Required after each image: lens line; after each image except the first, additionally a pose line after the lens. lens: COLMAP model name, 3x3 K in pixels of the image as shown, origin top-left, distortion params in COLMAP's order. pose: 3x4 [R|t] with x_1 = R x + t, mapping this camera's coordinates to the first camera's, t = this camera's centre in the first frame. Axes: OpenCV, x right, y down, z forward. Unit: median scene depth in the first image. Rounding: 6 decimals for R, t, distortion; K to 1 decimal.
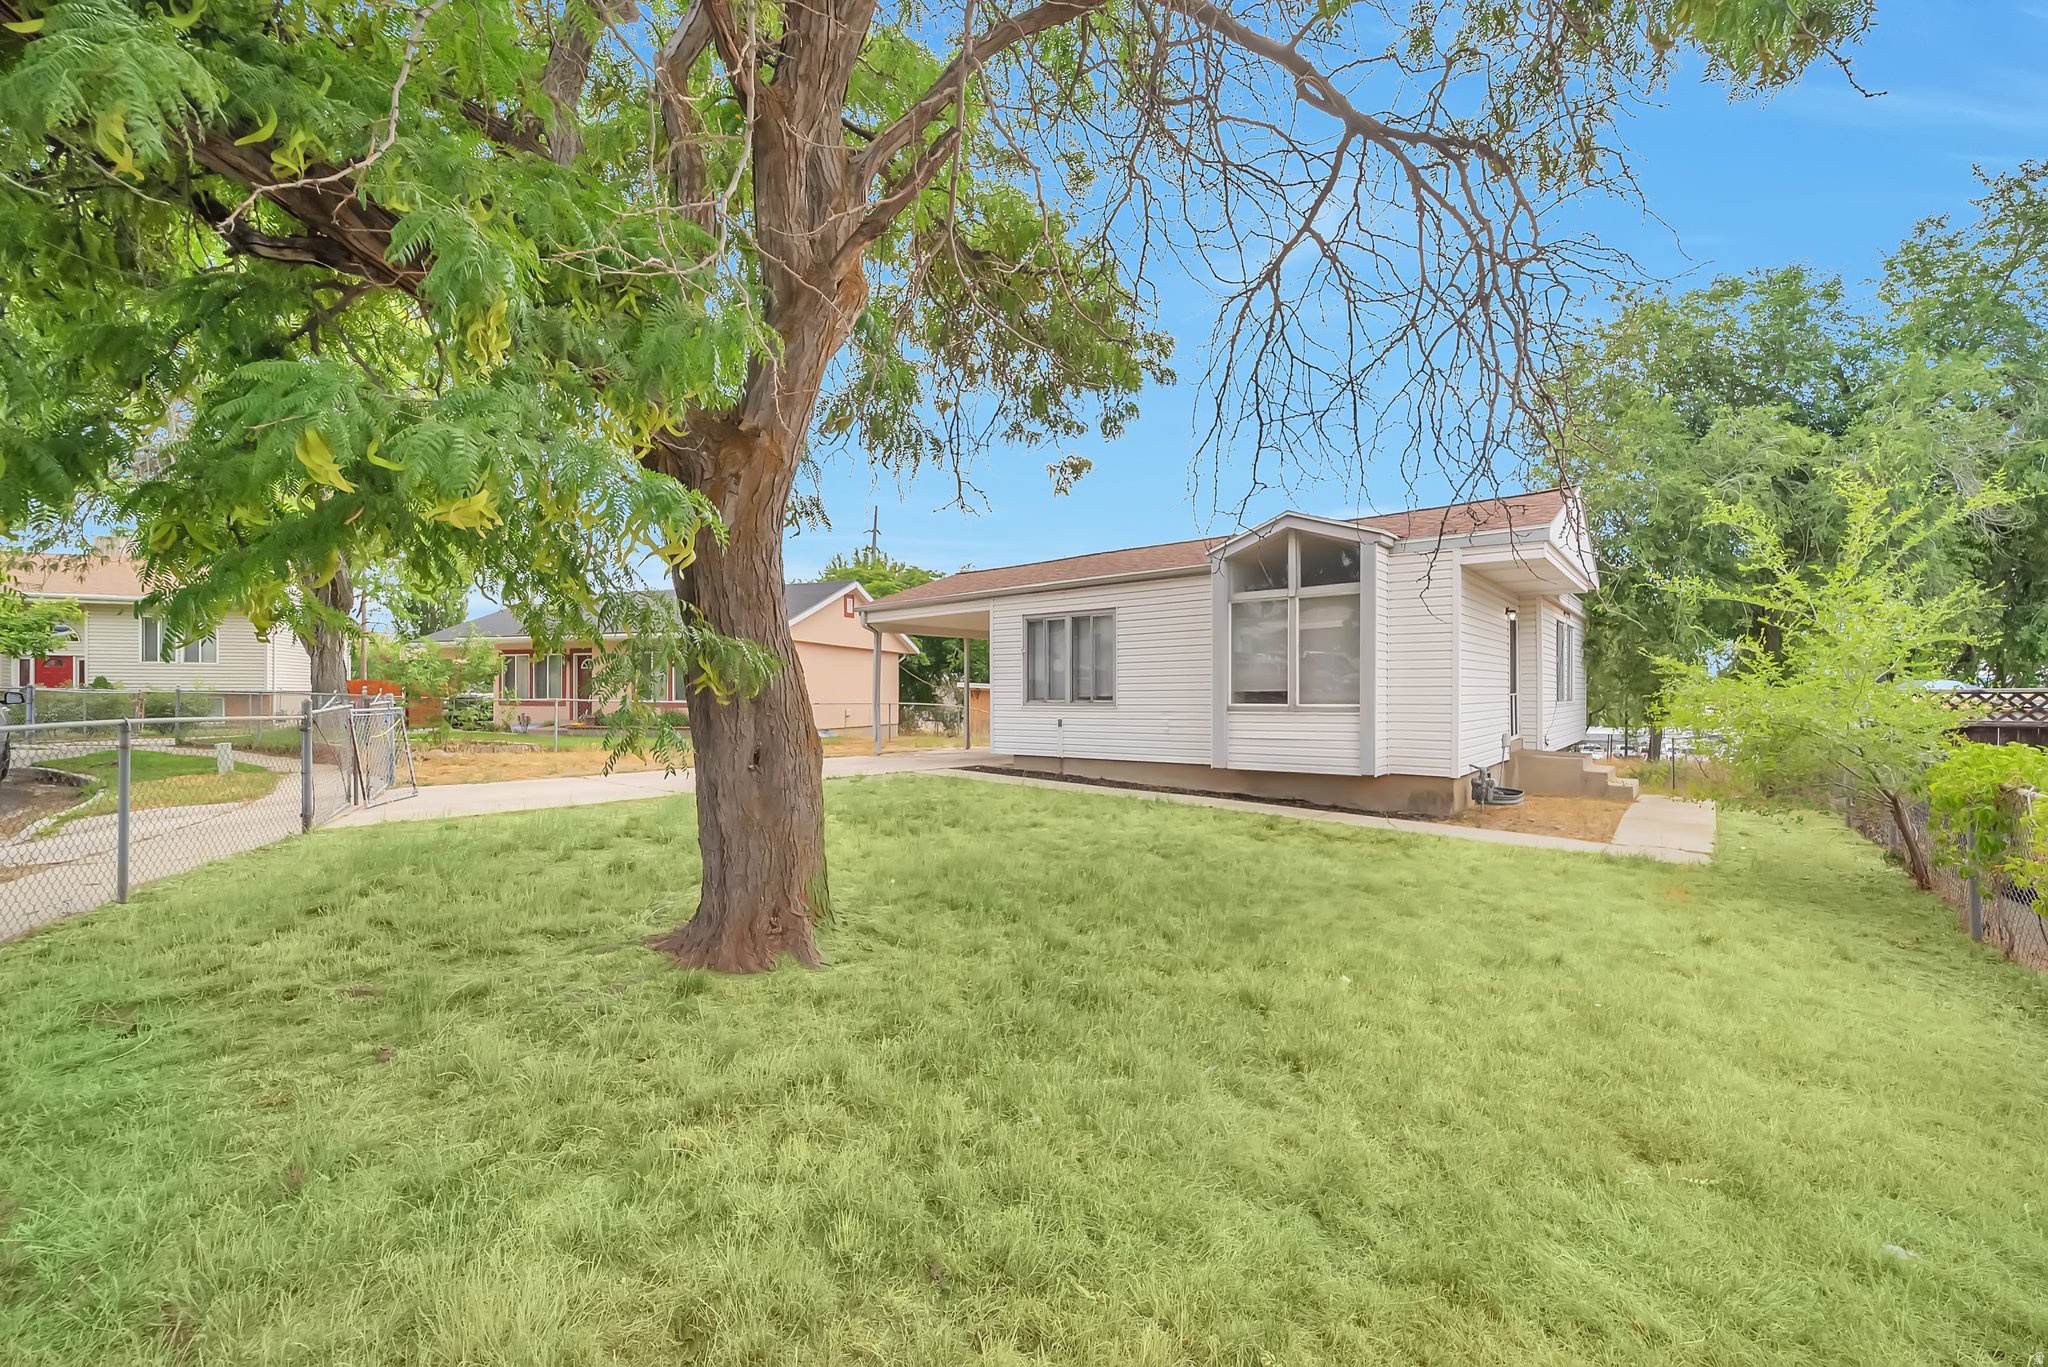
lens RADIAL K [[822.7, 0, 1024.0], [0, 822.7, 683.5], [0, 0, 1]] dist [0.002235, 0.000189]
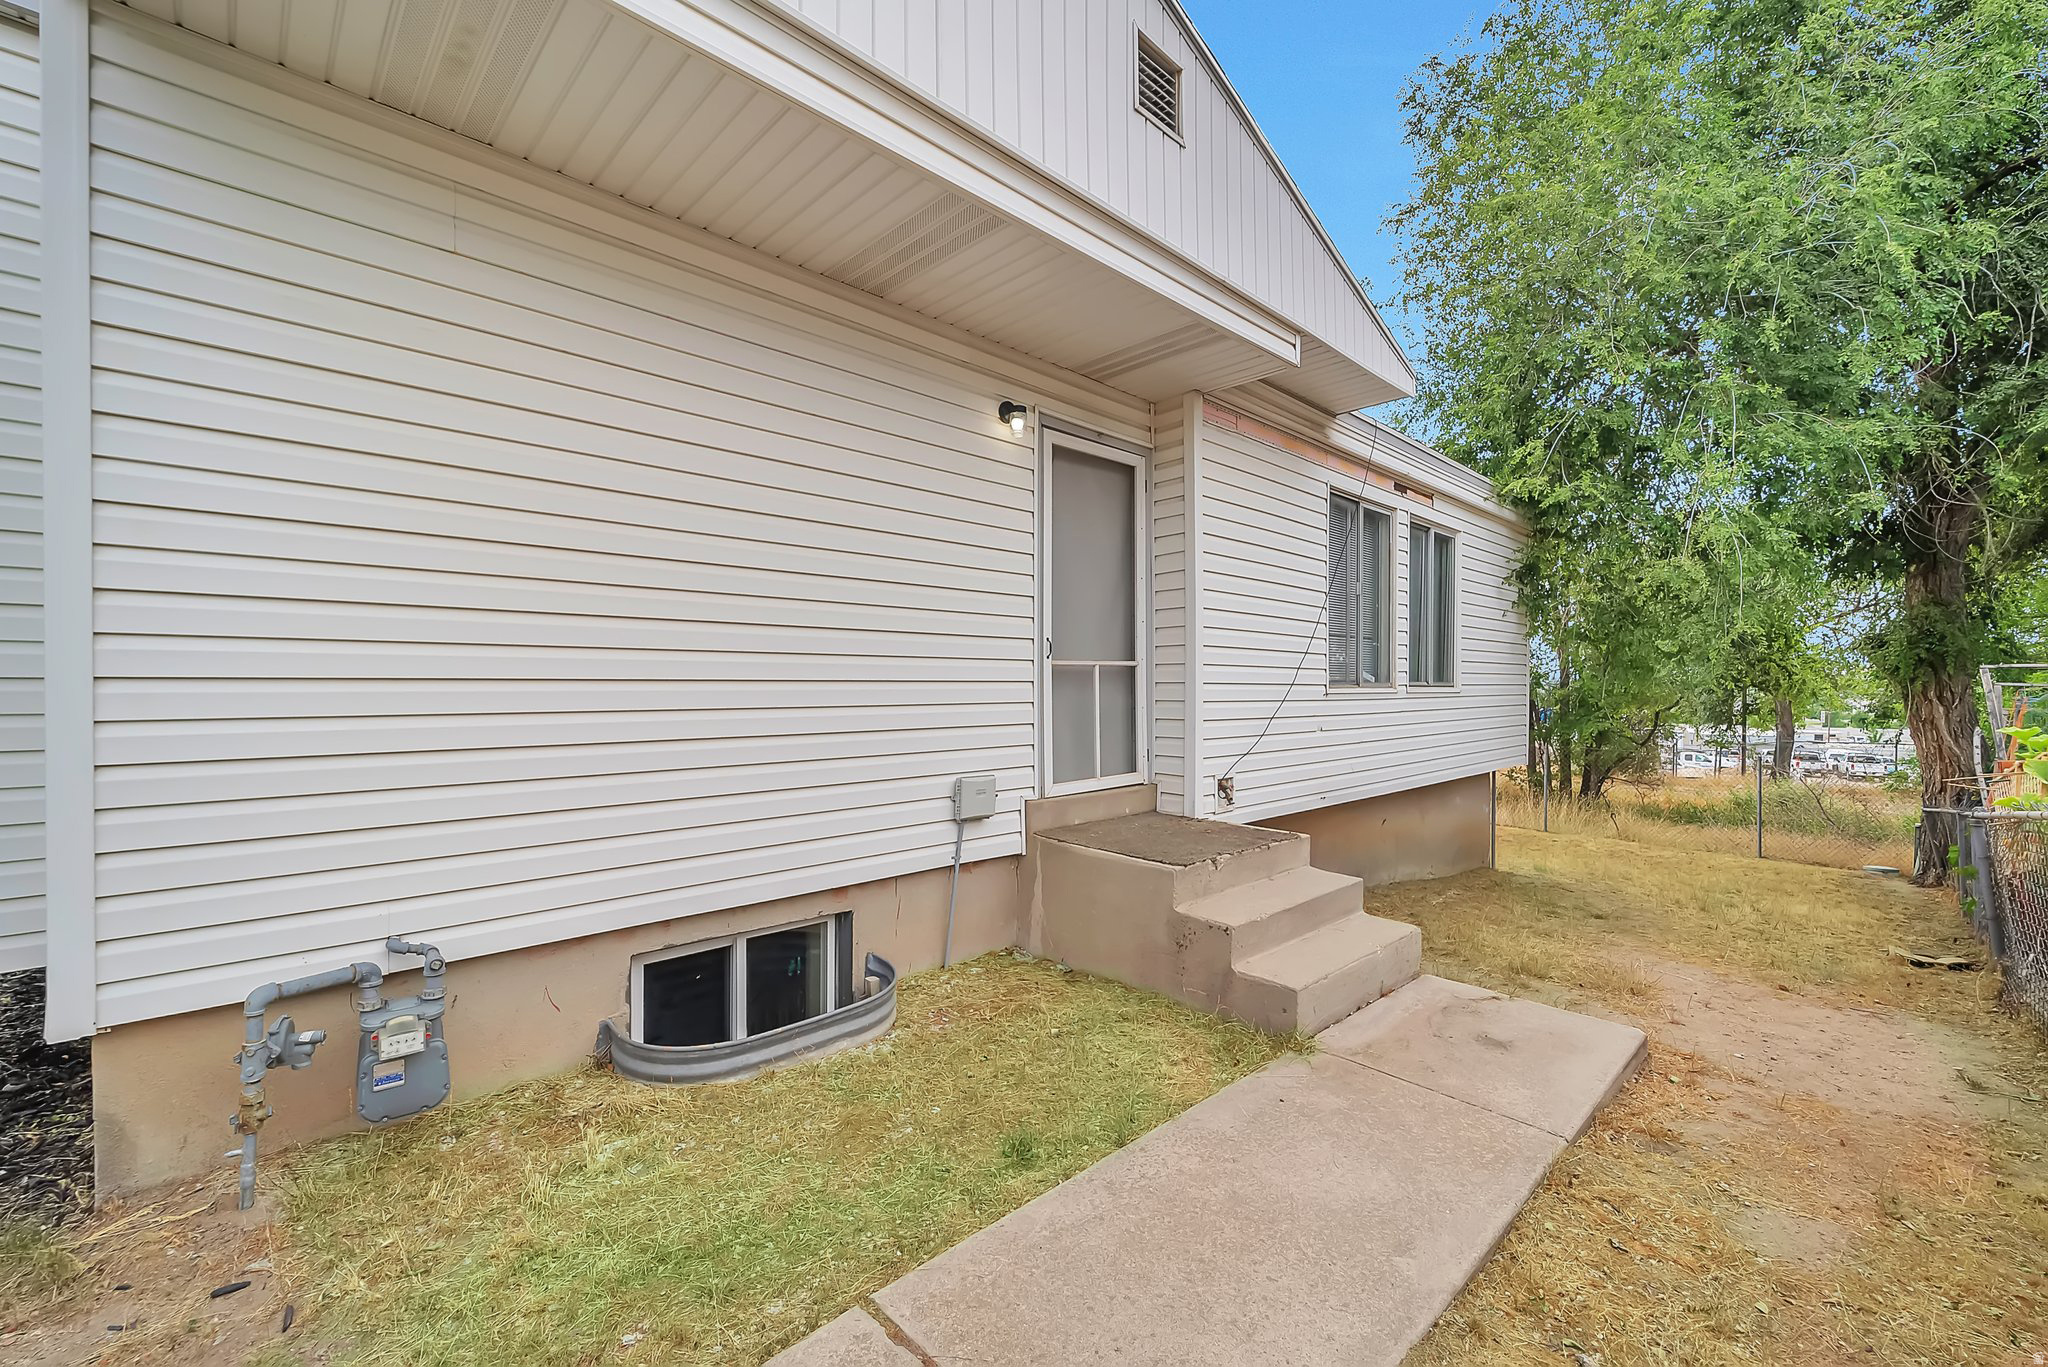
lens RADIAL K [[822.7, 0, 1024.0], [0, 822.7, 683.5], [0, 0, 1]] dist [0.002235, 0.000189]
pose [[0.993984, 0.003803, -0.109461, 0.435441], [-0.002388, 0.999912, 0.013056, 0.013213], [0.109501, -0.012716, 0.993905, 0.461735]]
